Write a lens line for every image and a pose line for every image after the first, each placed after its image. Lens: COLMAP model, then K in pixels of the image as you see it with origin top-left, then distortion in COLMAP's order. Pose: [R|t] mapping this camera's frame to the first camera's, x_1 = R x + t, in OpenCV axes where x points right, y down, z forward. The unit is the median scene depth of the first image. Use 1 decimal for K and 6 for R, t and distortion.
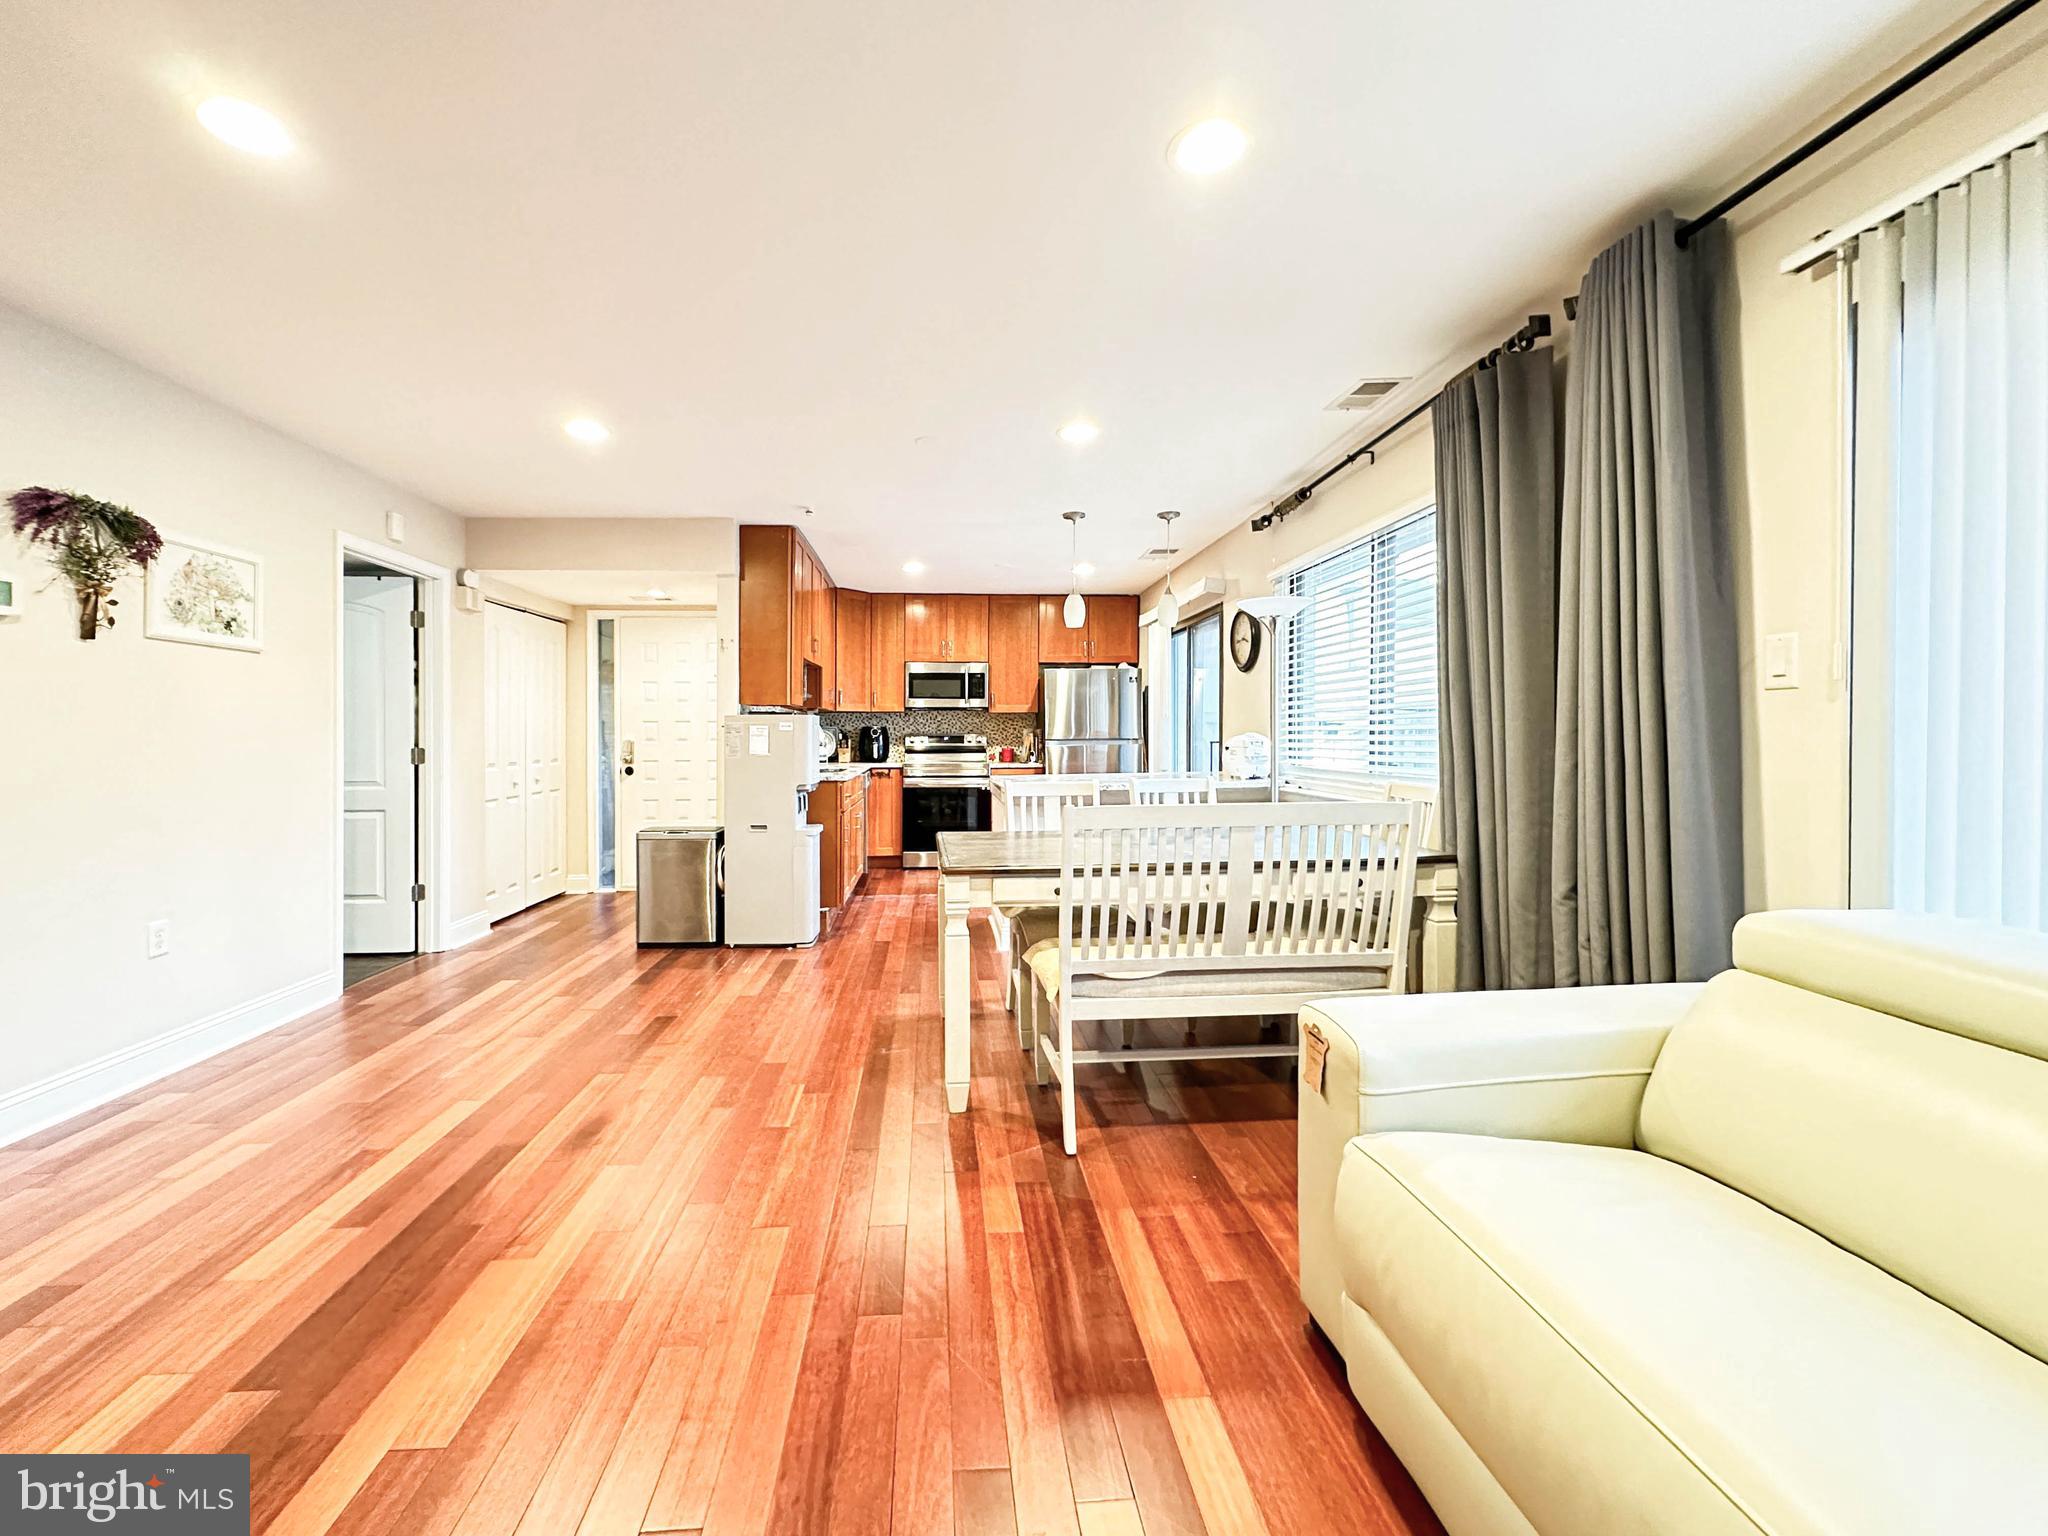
lens RADIAL K [[852.9, 0, 999.1], [0, 852.9, 753.2], [0, 0, 1]] dist [-0.002965, 0.000229]
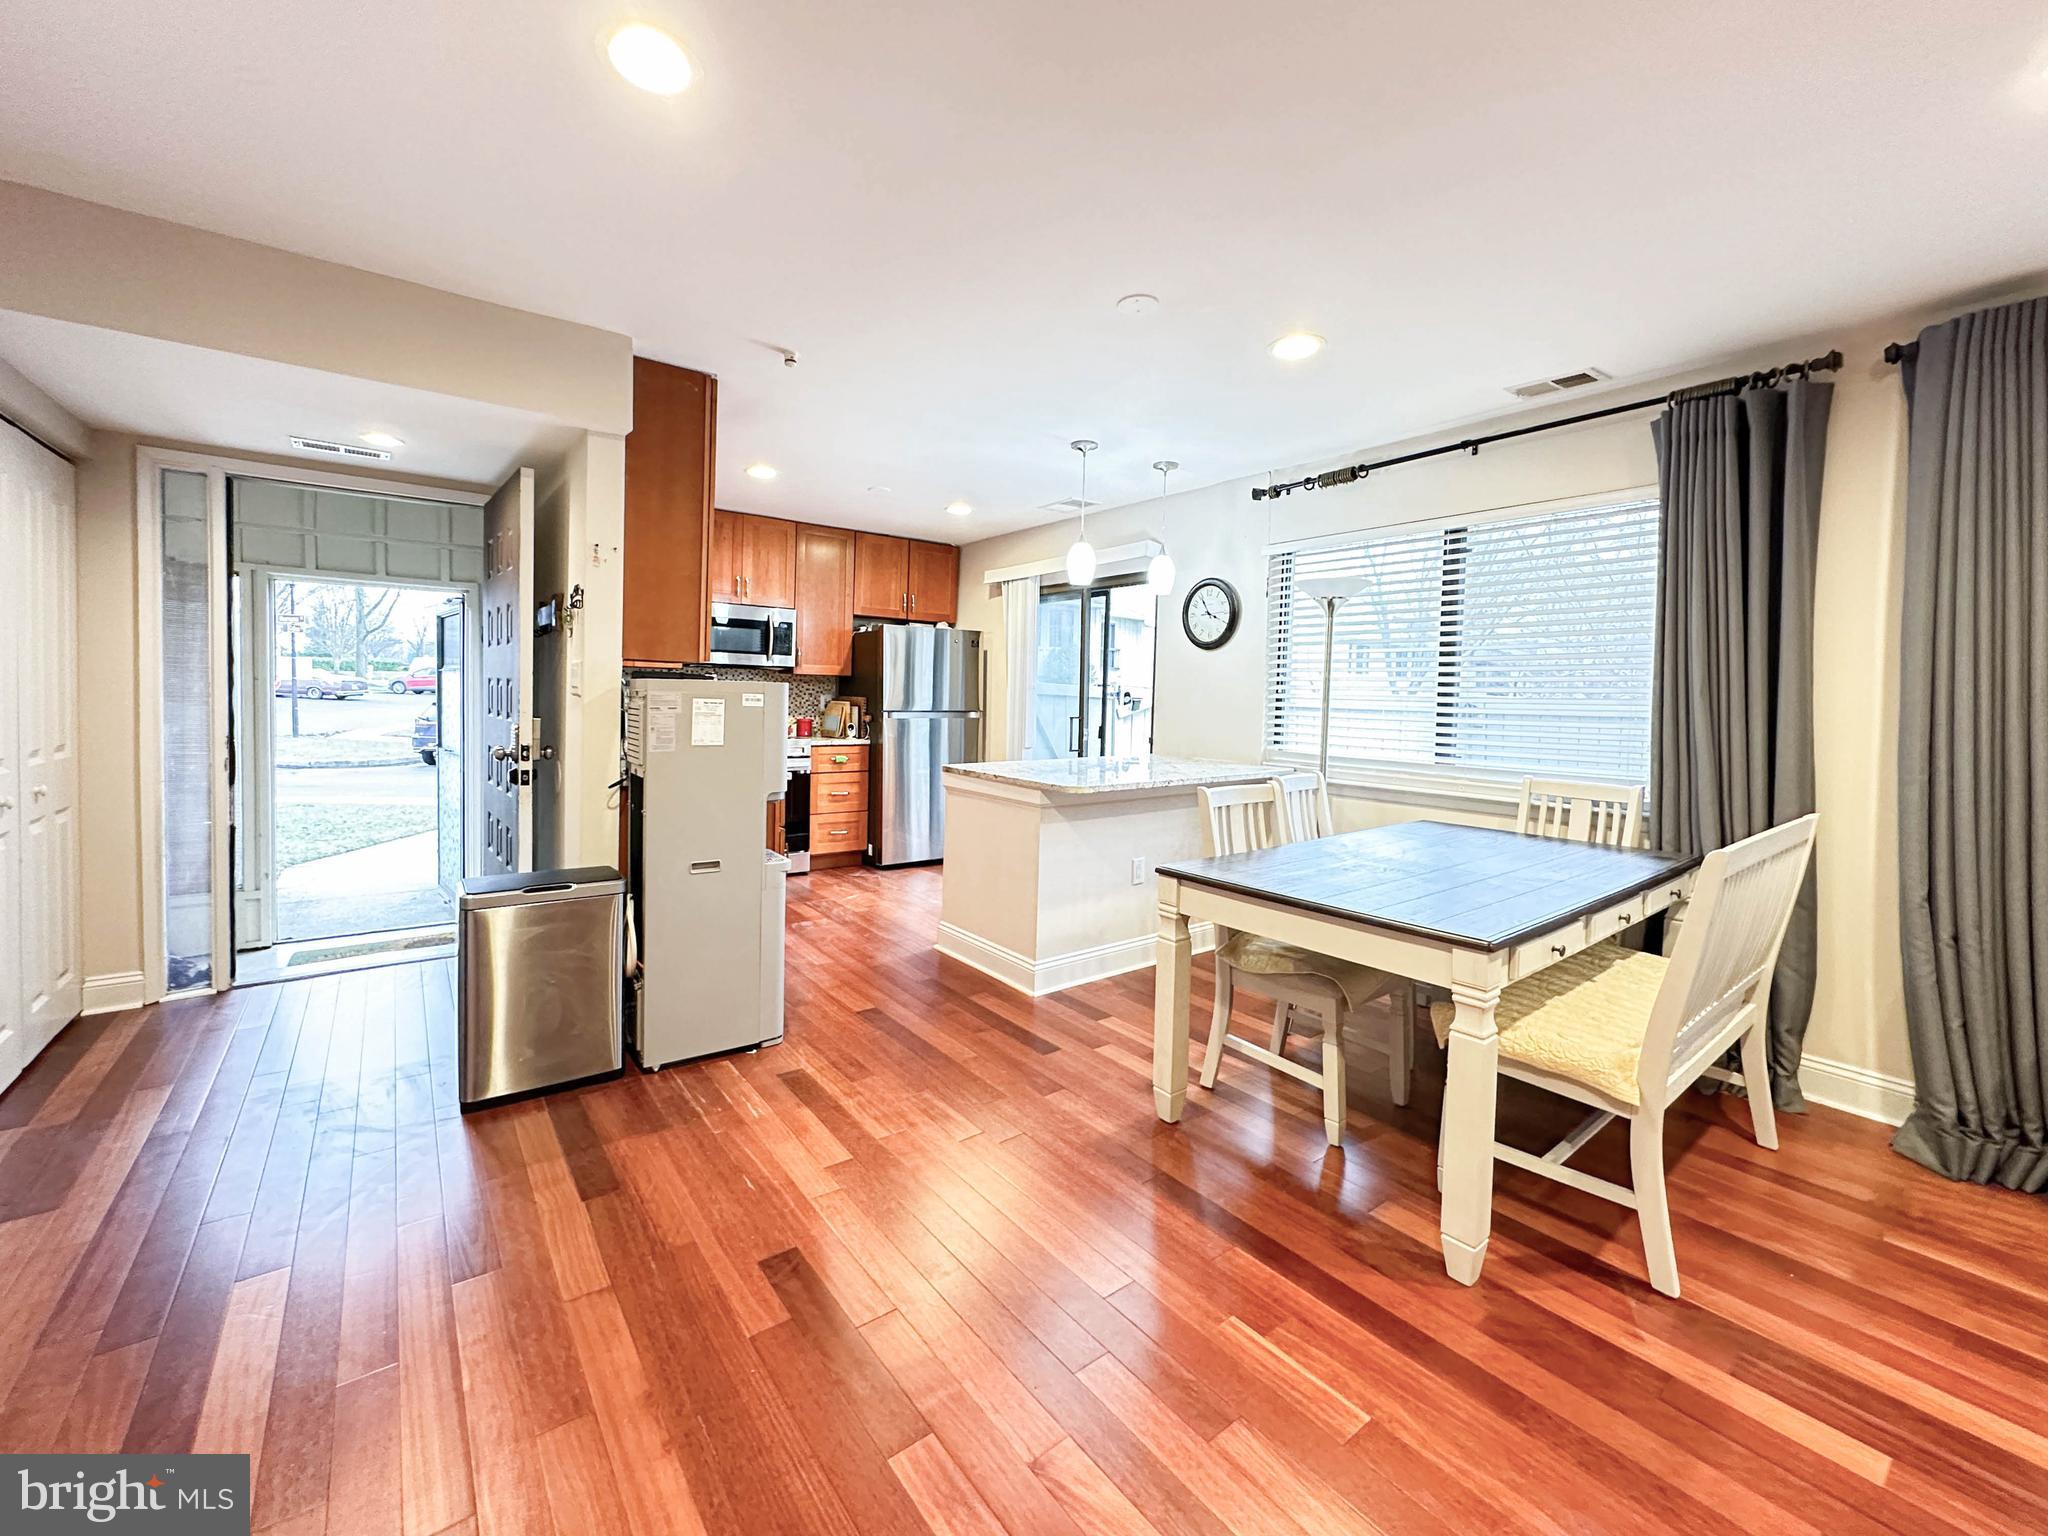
lens RADIAL K [[852.9, 0, 1040.5], [0, 852.9, 736.6], [0, 0, 1]] dist [-0.002965, 0.000229]
pose [[0.823198, -0.004765, 0.567734, -0.545030], [-0.014330, 0.999472, 0.029167, -0.033453], [-0.567573, -0.032146, 0.822695, 0.464015]]
